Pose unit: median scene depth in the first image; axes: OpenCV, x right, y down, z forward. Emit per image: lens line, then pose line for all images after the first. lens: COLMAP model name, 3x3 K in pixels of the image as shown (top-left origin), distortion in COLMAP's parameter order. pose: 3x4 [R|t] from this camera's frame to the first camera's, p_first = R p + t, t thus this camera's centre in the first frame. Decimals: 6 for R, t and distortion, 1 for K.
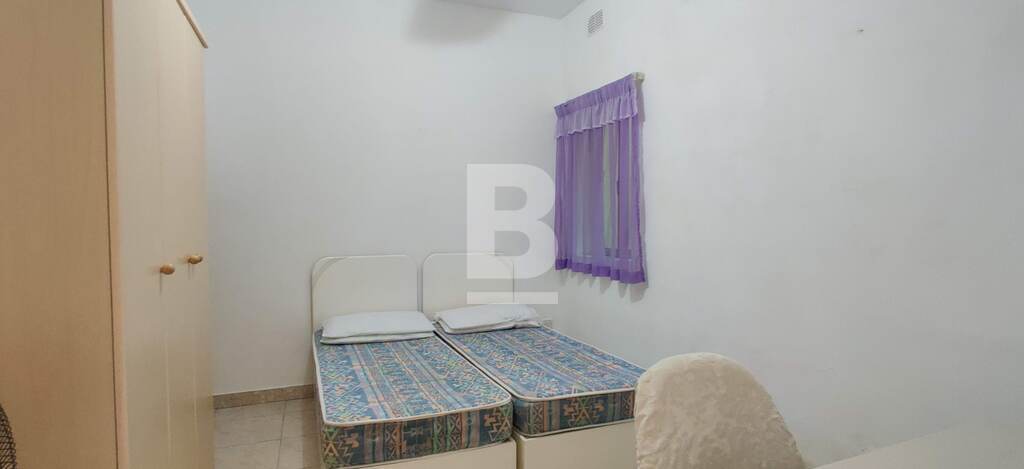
lens RADIAL K [[511.1, 0, 514.7], [0, 511.1, 235.3], [0, 0, 1]] dist [-0.006952, -0.002395]
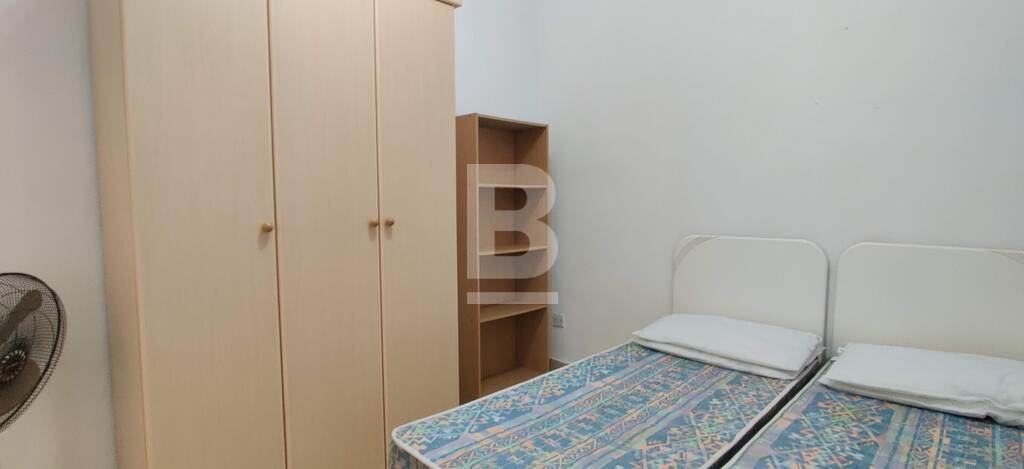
lens RADIAL K [[511.1, 0, 512.3], [0, 511.1, 235.4], [0, 0, 1]] dist [-0.006952, -0.002395]
pose [[0.410685, 0.063814, -0.909541, 0.286964], [-0.025829, 0.997962, 0.058355, 0.006285], [0.911411, -0.000473, 0.411496, 0.575699]]
